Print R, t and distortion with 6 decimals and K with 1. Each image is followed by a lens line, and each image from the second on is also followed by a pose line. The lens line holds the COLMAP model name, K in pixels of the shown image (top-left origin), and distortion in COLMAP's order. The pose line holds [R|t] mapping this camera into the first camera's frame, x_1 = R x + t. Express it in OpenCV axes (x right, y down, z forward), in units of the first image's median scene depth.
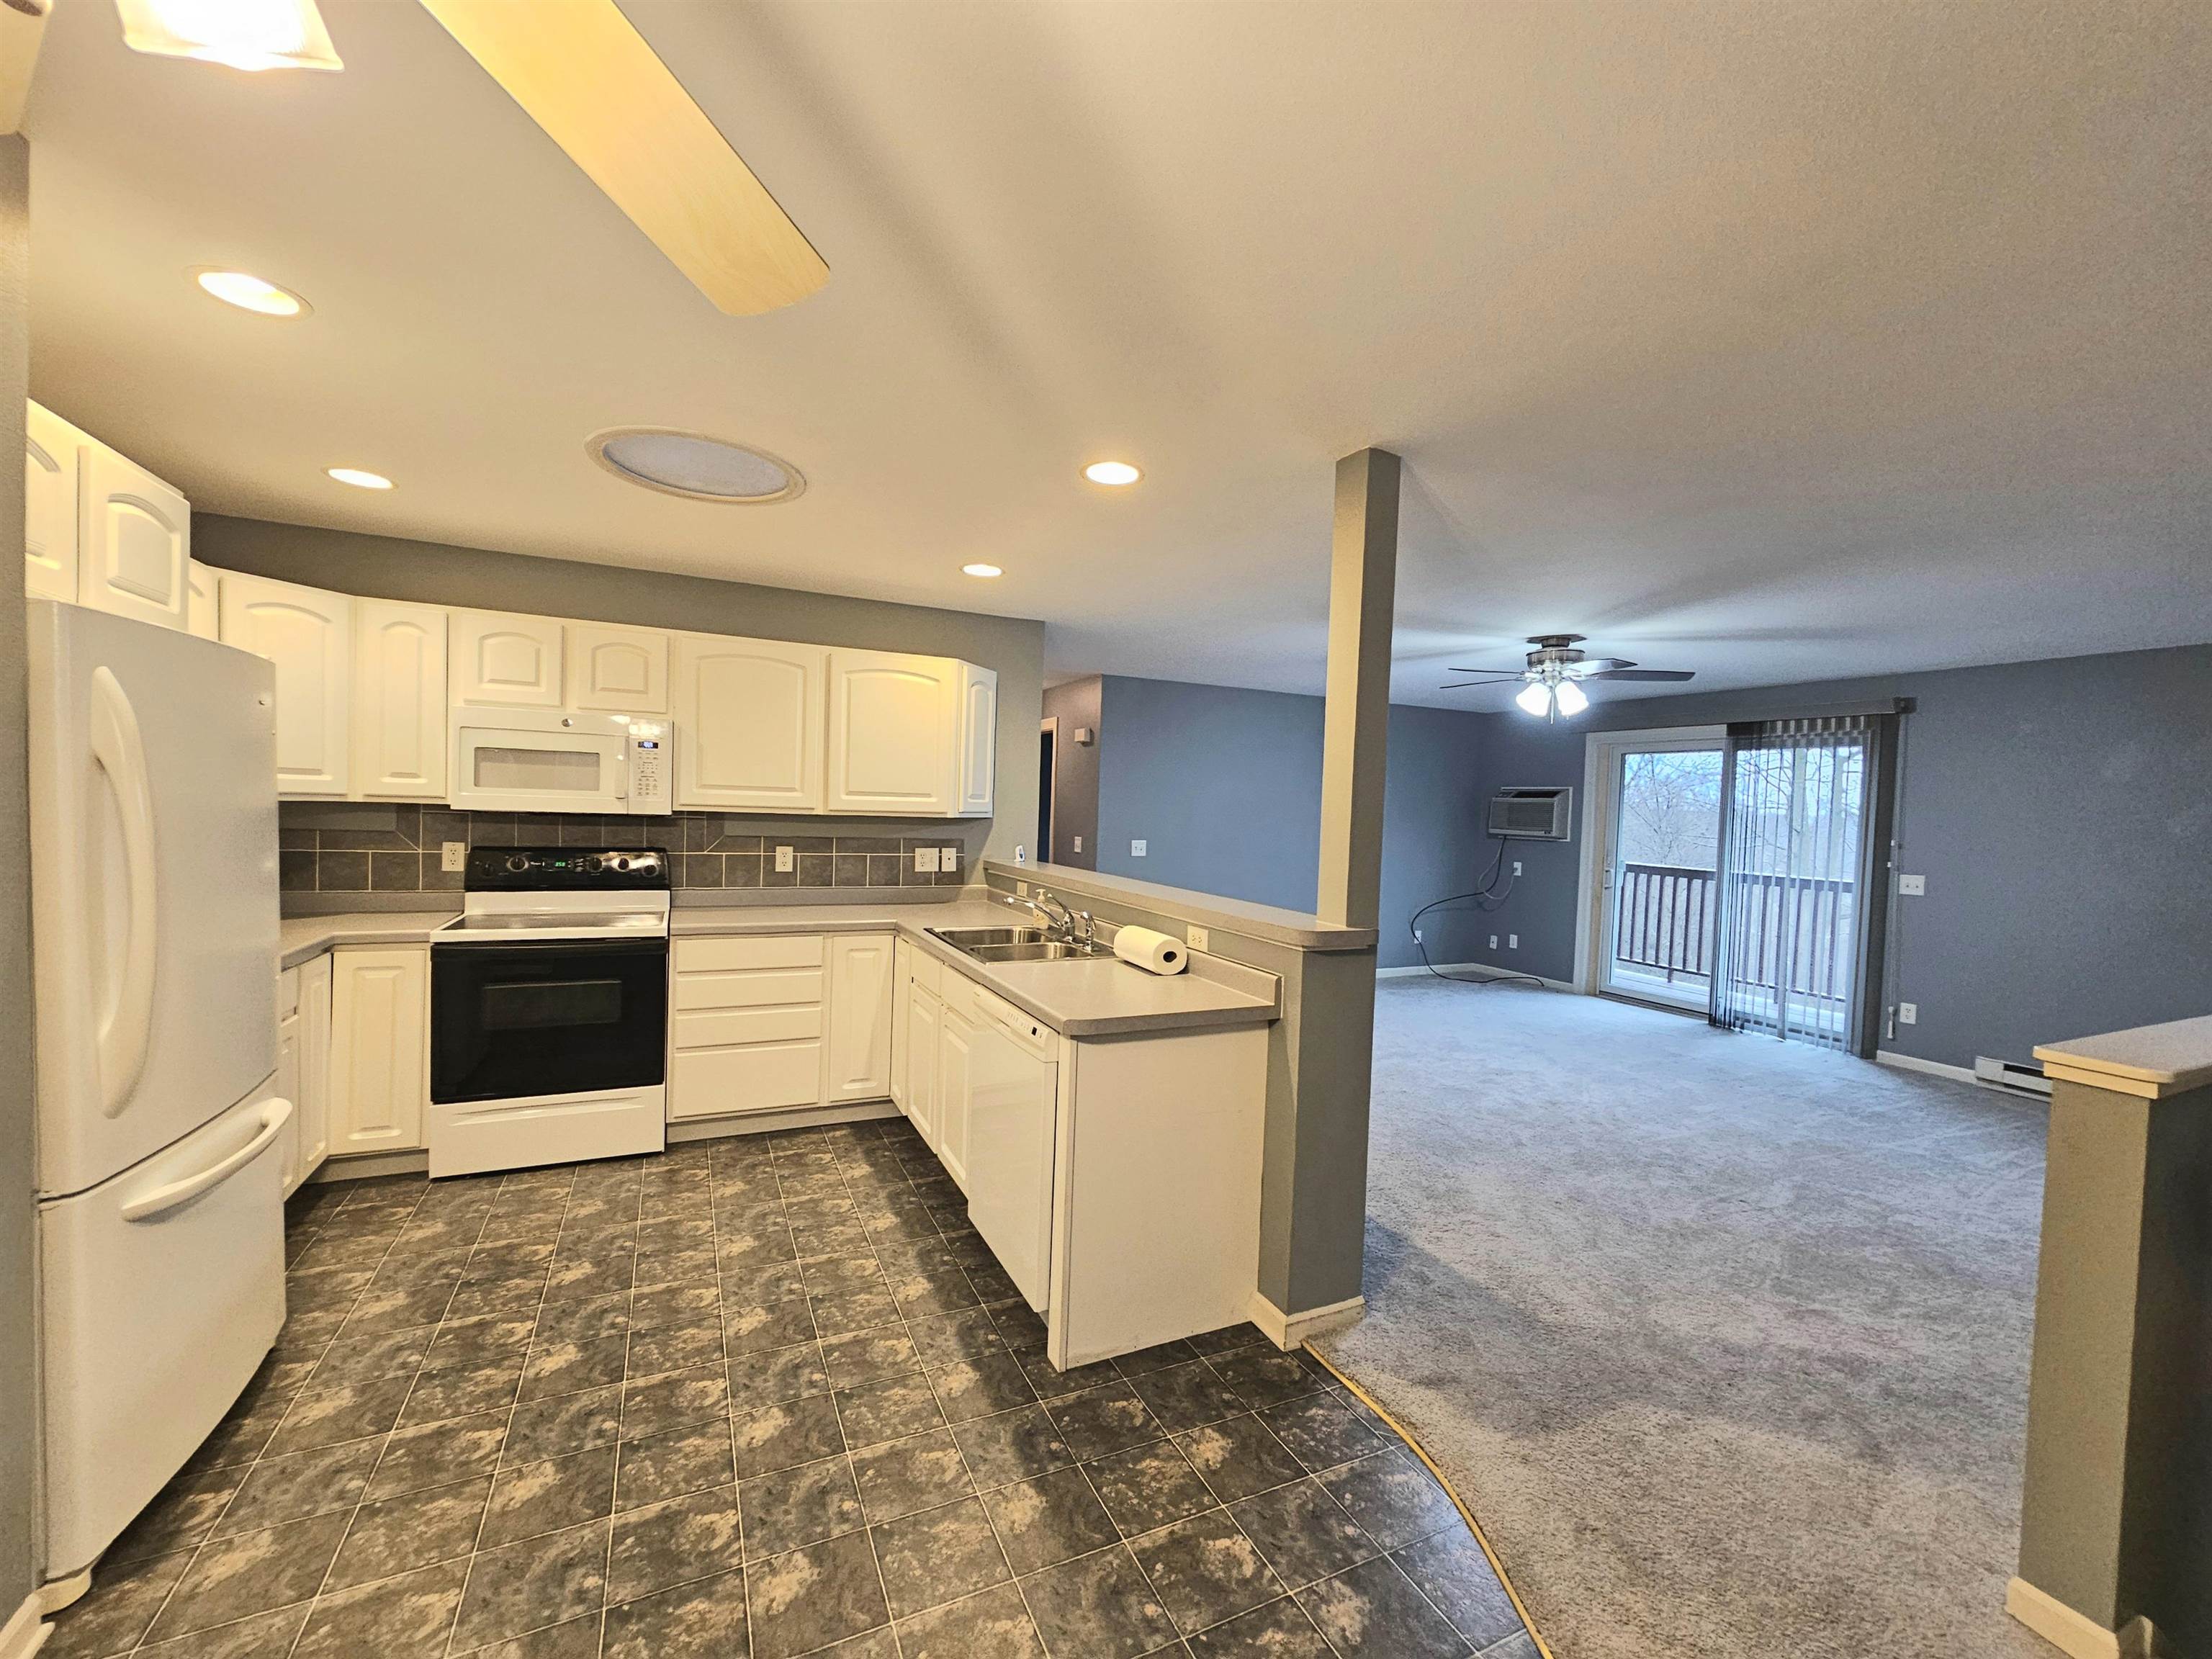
lens RADIAL K [[903.5, 0, 1105.9], [0, 903.5, 838.5], [0, 0, 1]] dist [-0.001459, 0.000236]
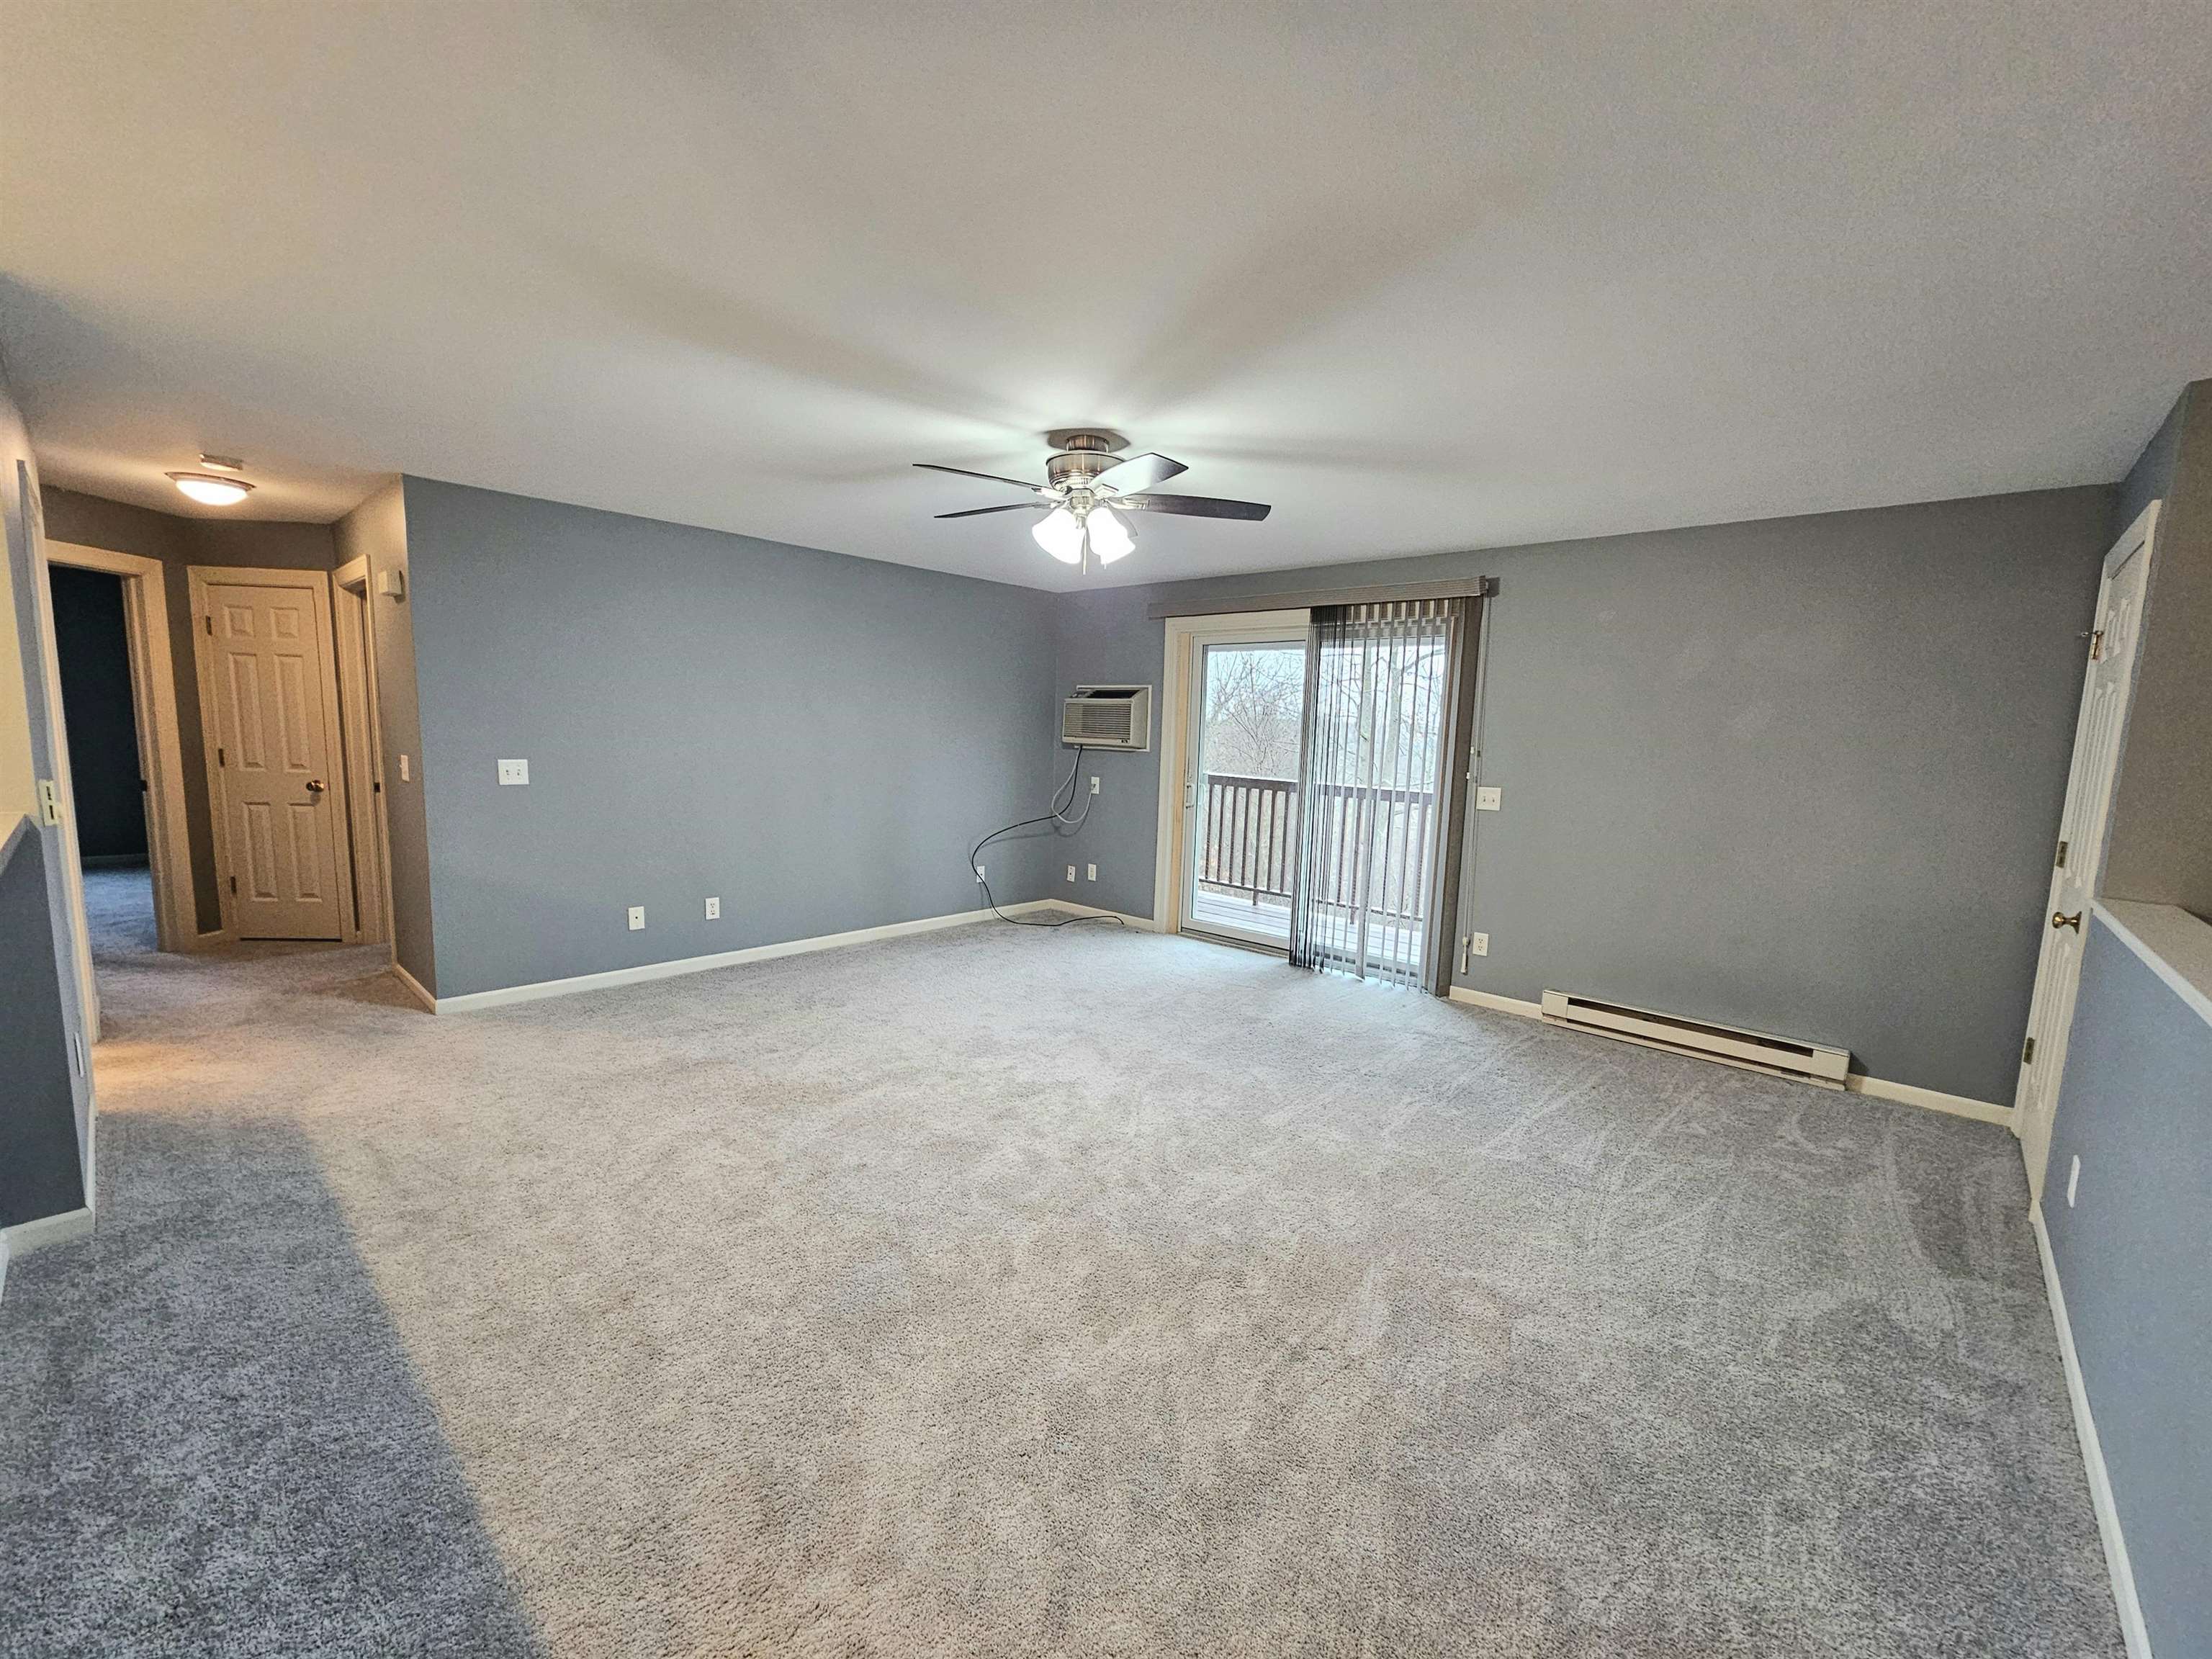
lens RADIAL K [[903.5, 0, 1105.9], [0, 903.5, 838.5], [0, 0, 1]] dist [-0.001459, 0.000236]
pose [[0.928247, -0.048929, 0.368733, 0.214611], [0.011903, 0.994710, 0.102029, -0.002982], [-0.371774, -0.090319, 0.923919, 0.310264]]
